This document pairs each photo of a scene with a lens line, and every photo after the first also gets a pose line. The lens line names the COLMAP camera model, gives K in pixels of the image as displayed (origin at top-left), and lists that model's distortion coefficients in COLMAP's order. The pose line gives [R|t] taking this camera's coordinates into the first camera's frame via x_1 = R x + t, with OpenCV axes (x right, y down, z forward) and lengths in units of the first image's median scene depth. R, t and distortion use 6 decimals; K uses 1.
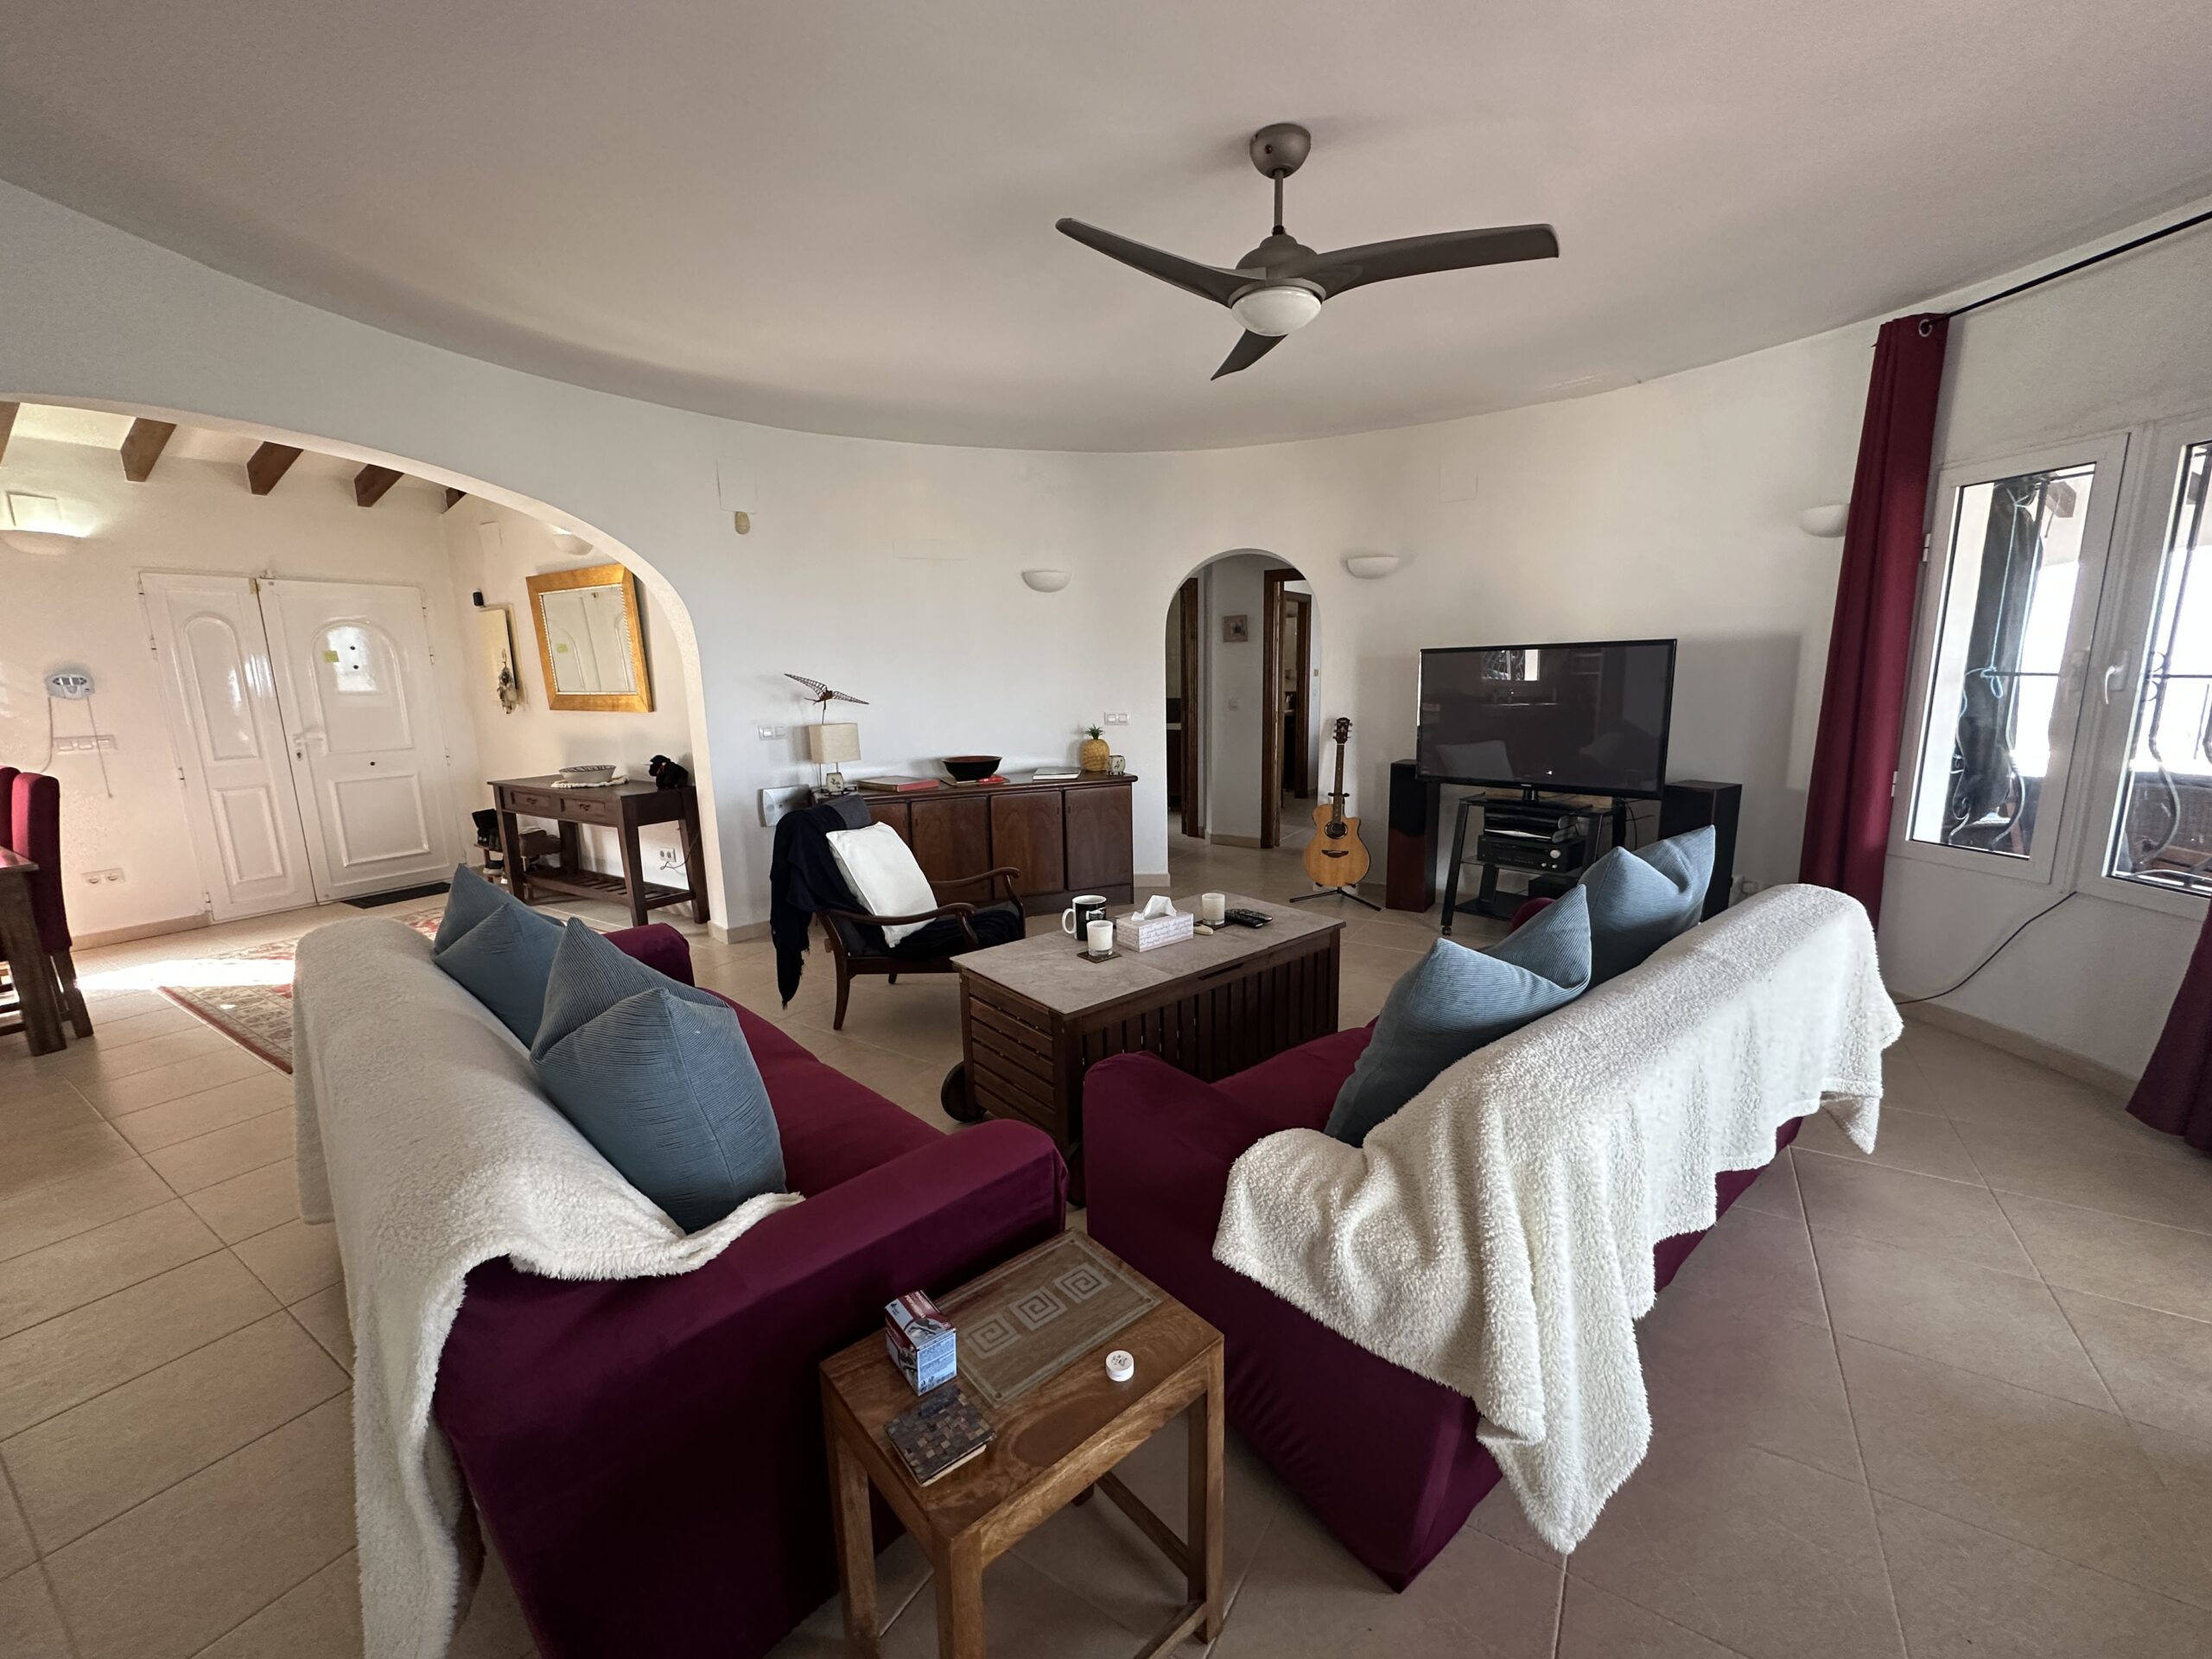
lens RADIAL K [[888.1, 0, 1097.7], [0, 888.1, 829.4], [0, 0, 1]] dist [0.000543, -0.000267]
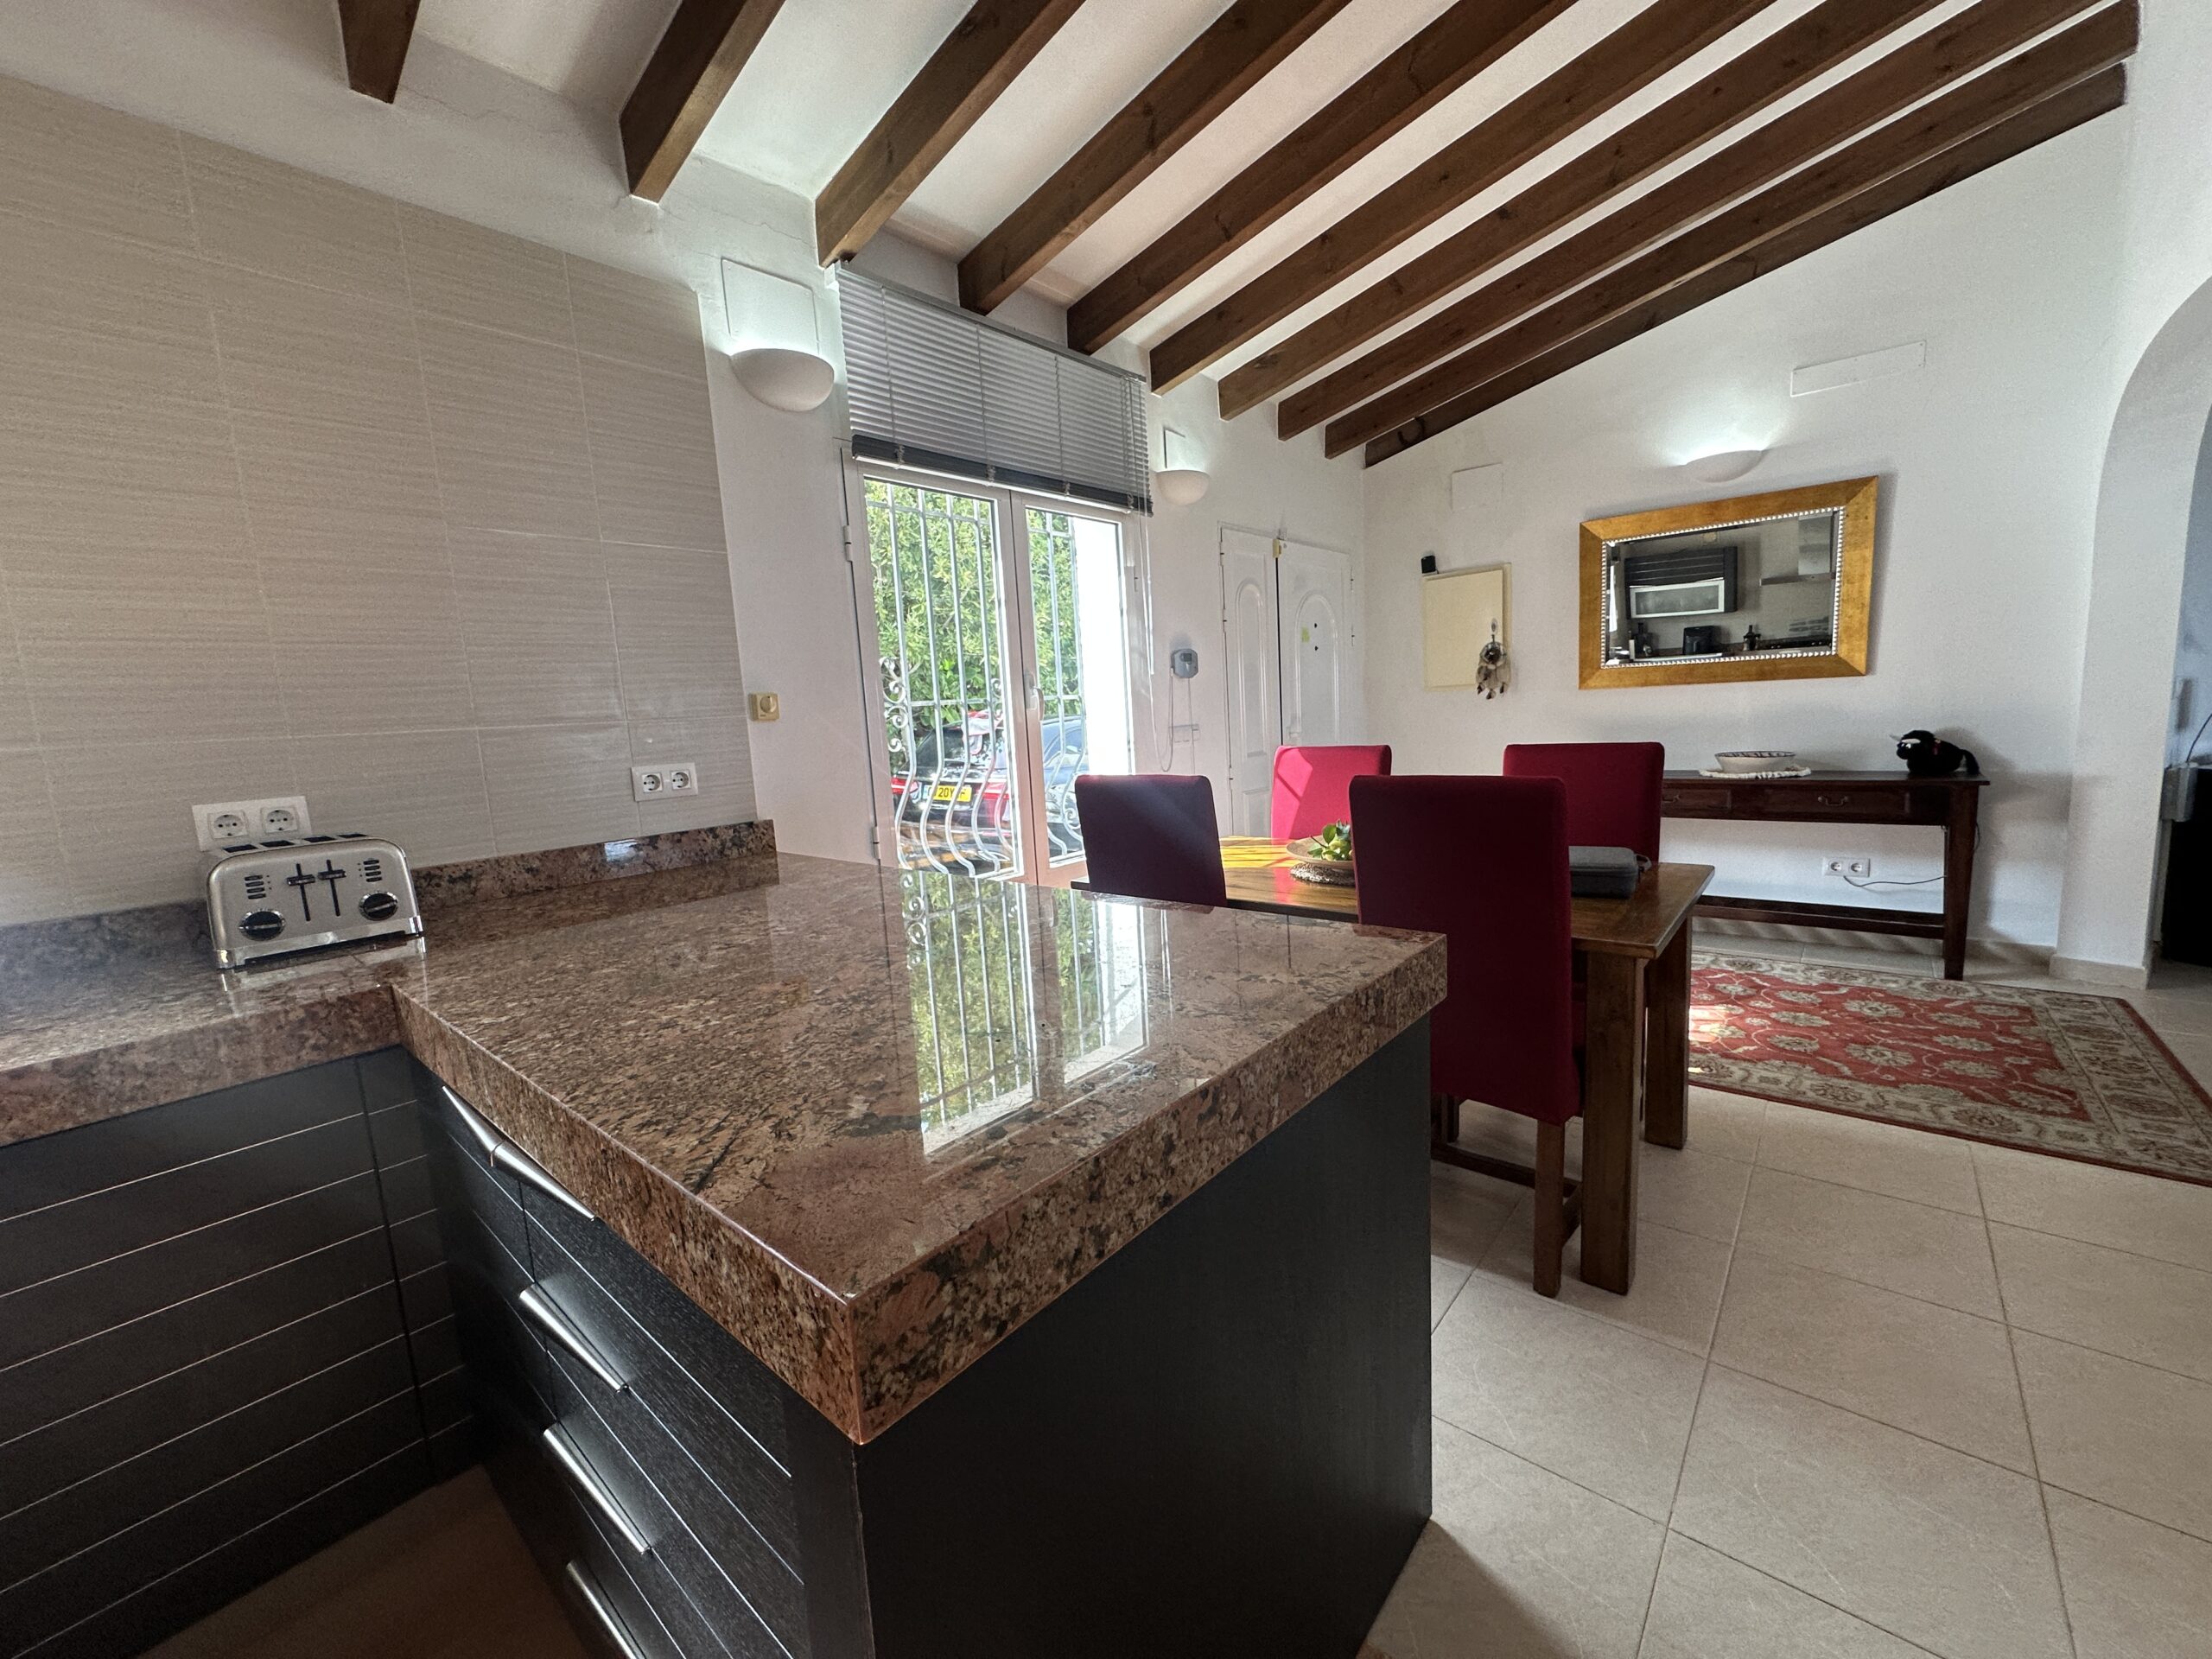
lens RADIAL K [[888.1, 0, 1097.7], [0, 888.1, 829.4], [0, 0, 1]] dist [0.000543, -0.000267]
pose [[0.989529, -0.011279, -0.143891, -1.006589], [0.005701, 0.999218, -0.039115, 0.021719], [0.144220, 0.037885, 0.988820, 0.163267]]
